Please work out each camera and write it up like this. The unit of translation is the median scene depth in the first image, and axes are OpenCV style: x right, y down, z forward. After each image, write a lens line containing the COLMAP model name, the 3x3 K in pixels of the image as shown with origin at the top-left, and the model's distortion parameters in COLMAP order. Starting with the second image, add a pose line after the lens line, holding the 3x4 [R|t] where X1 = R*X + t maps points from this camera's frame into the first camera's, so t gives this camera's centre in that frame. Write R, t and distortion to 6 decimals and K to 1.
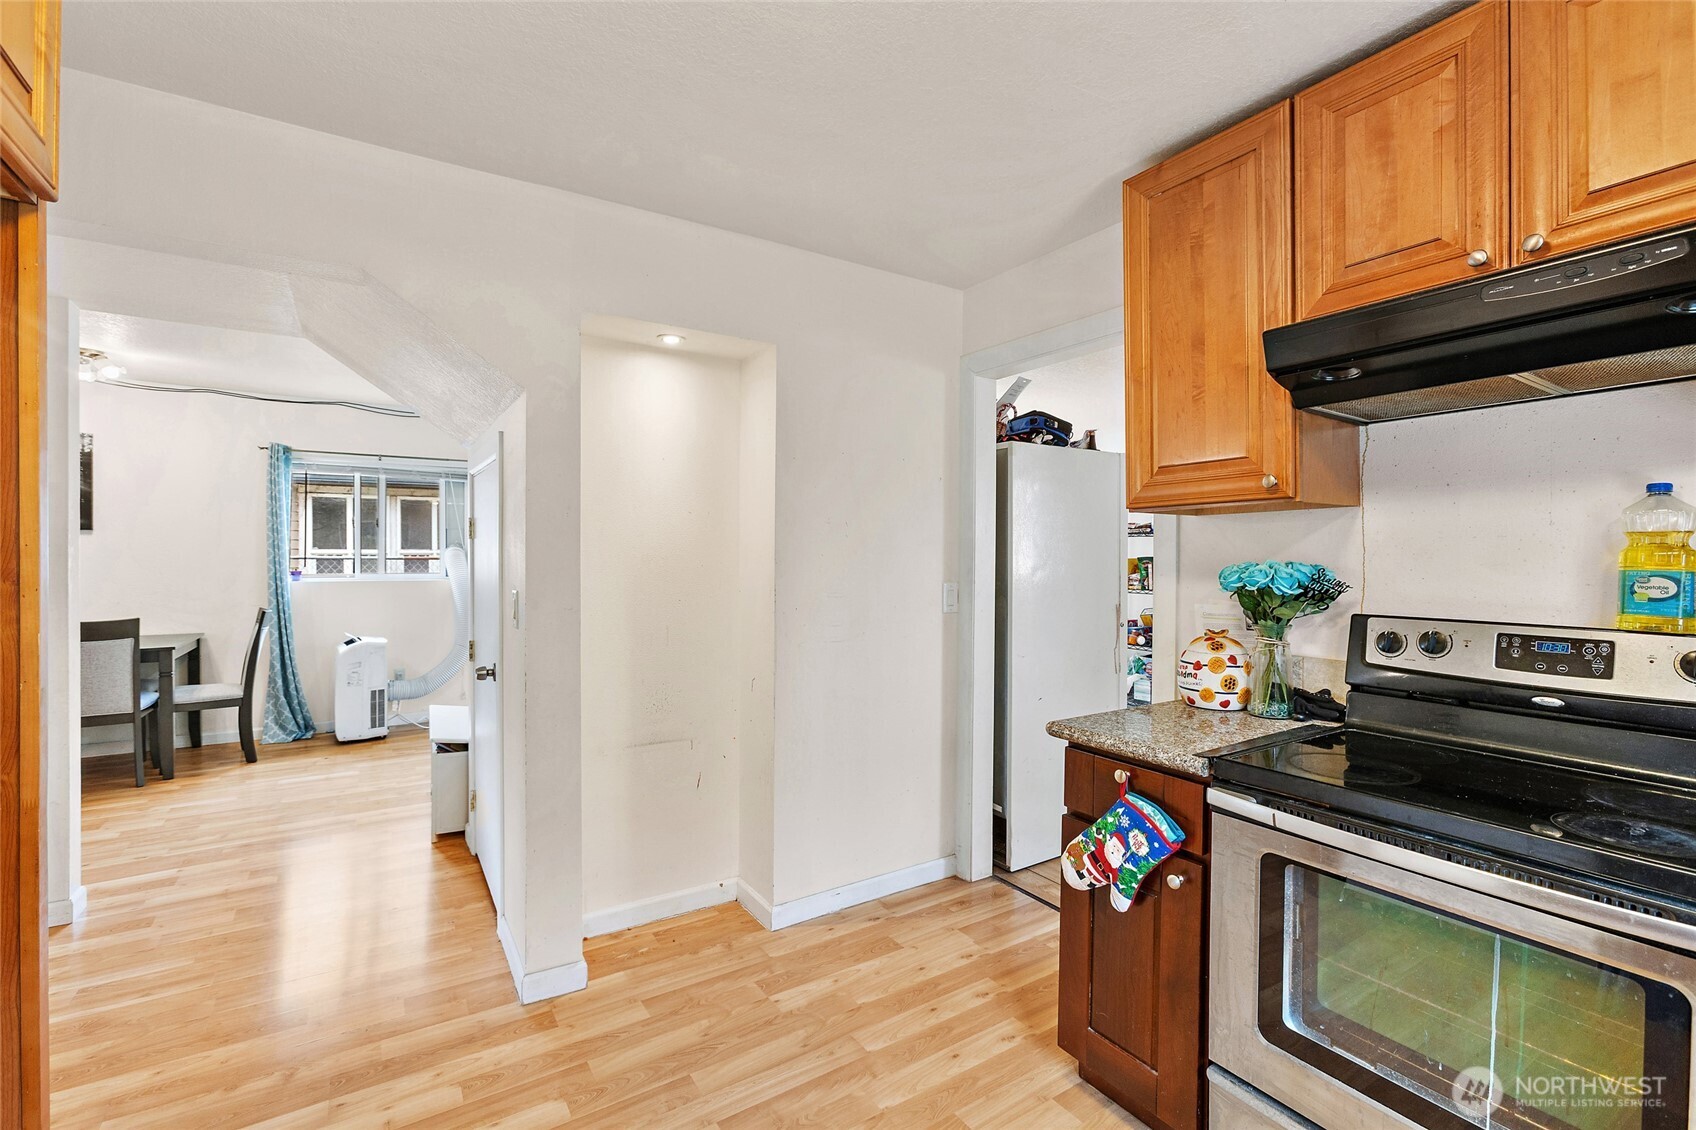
lens RADIAL K [[747.9, 0, 852.4], [0, 747.9, 551.9], [0, 0, 1]] dist [-0.007910, 0.003295]
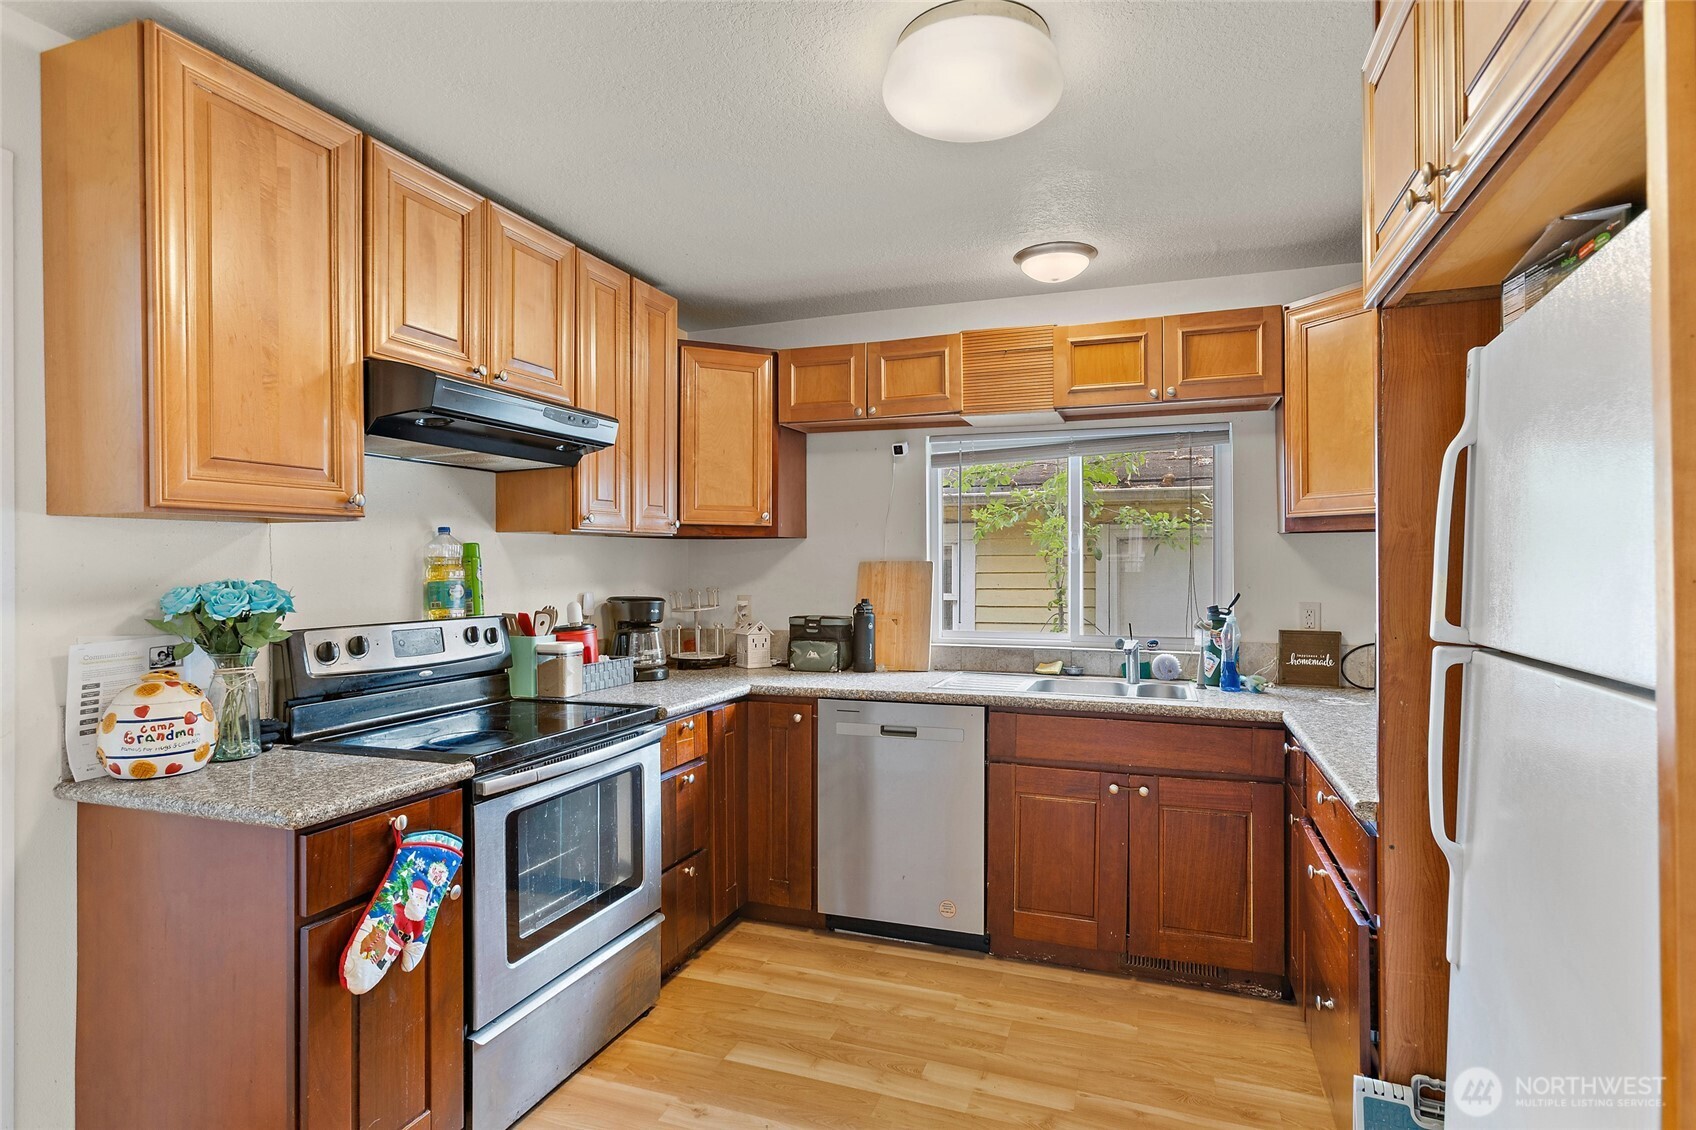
lens RADIAL K [[854.7, 0, 860.6], [0, 854.7, 565.7], [0, 0, 1]] dist [-0.010877, 0.002682]
pose [[-0.607914, -0.001629, 0.794001, -0.765301], [-0.003178, 0.999995, -0.000382, -0.007359], [-0.793997, -0.002755, -0.607916, 1.159941]]
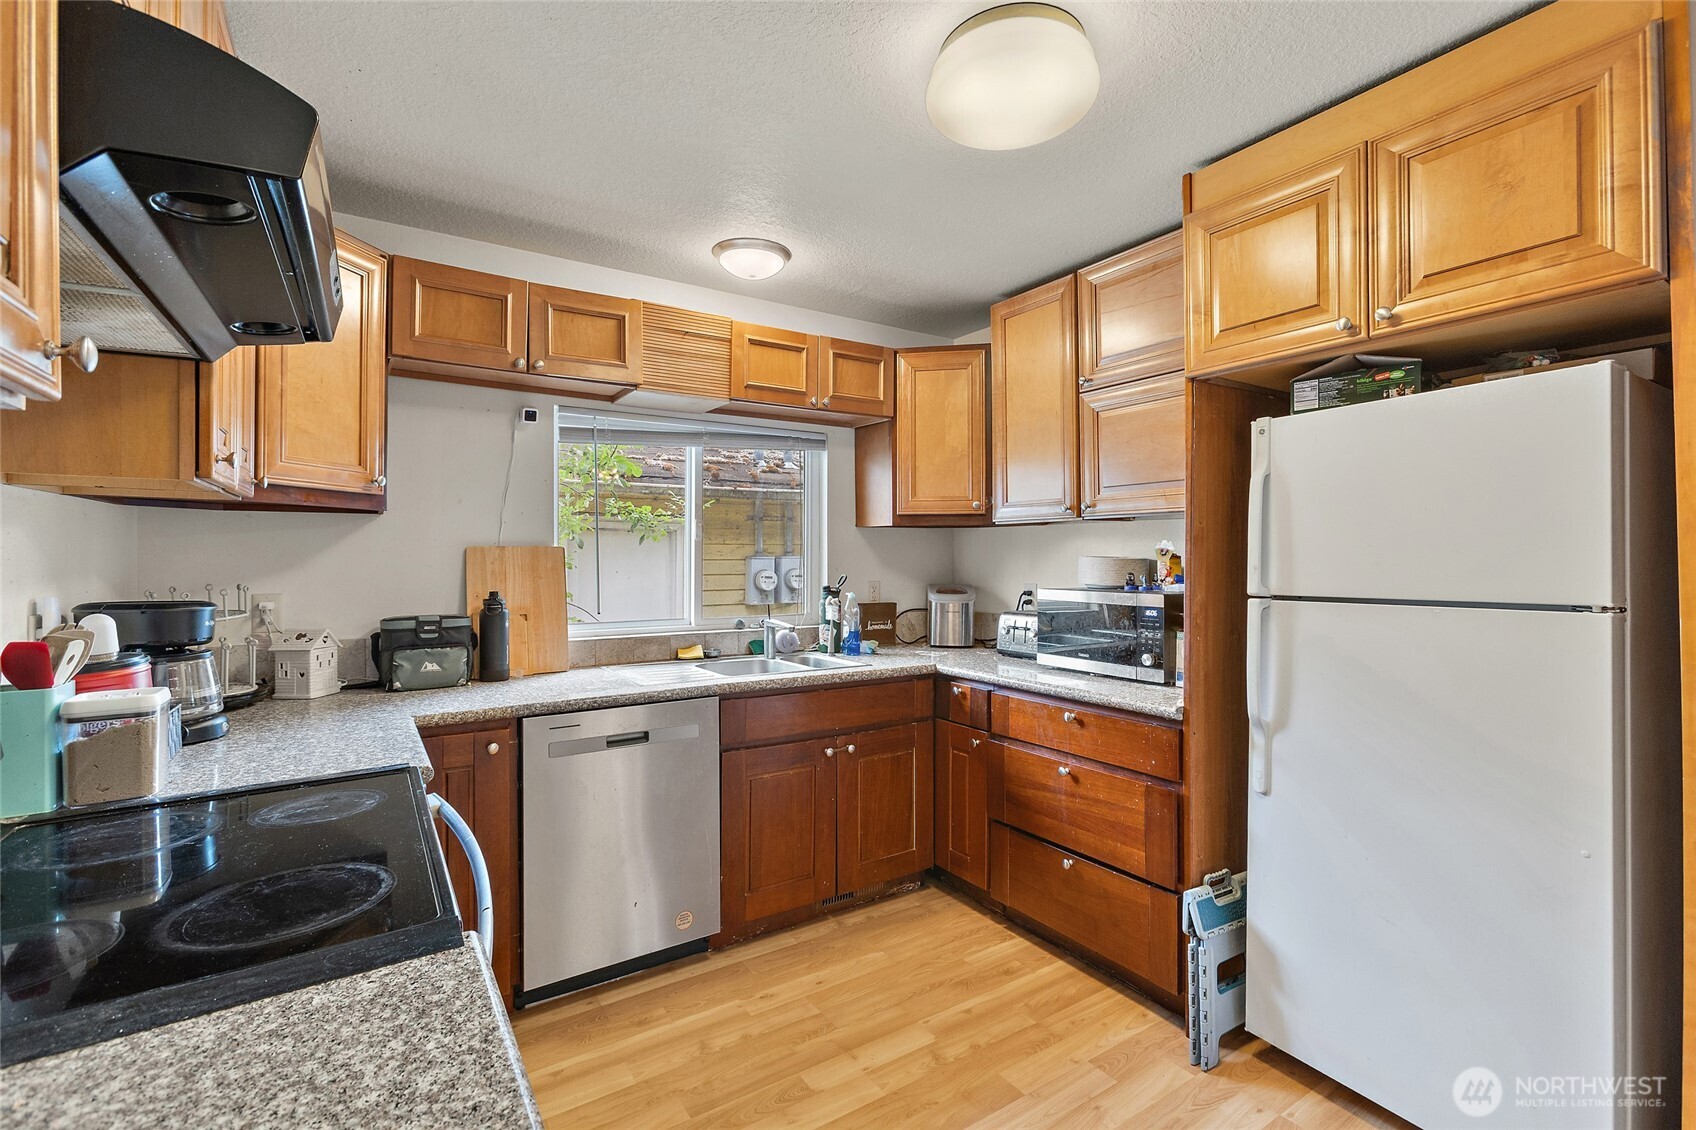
lens RADIAL K [[747.9, 0, 856.6], [0, 747.9, 554.3], [0, 0, 1]] dist [-0.007910, 0.003295]
pose [[-0.999995, -0.000544, -0.003074, 0.200034], [-0.000523, 0.999977, -0.006787, 0.008378], [0.003078, -0.006786, -0.999972, 1.381548]]
